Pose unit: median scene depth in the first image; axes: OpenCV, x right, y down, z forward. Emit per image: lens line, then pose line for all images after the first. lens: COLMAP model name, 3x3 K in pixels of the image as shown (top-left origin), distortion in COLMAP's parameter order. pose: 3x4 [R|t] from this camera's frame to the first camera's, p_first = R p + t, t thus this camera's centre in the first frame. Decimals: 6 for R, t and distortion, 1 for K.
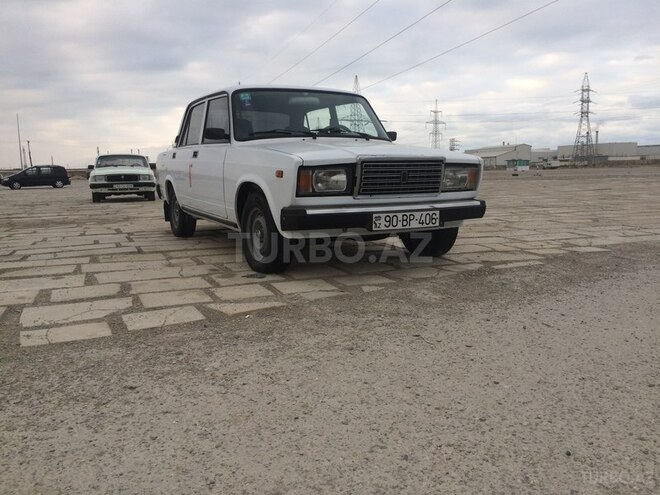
lens RADIAL K [[560.0, 0, 327.0], [0, 560.0, 246.0], [0, 0, 1]] dist [0.085528, -0.111819]
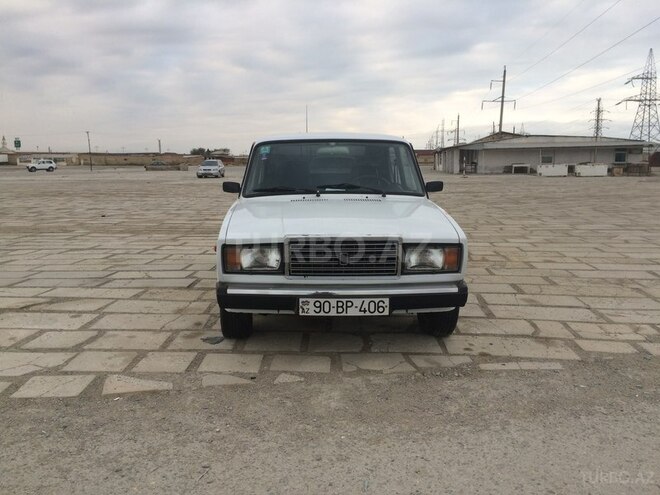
lens RADIAL K [[560.0, 0, 327.0], [0, 560.0, 246.0], [0, 0, 1]] dist [0.085528, -0.111819]
pose [[0.897202, 0.080991, -0.434129, 0.496555], [-0.070131, 0.996695, 0.041005, -0.176480], [0.436015, -0.006344, 0.899917, 0.179543]]
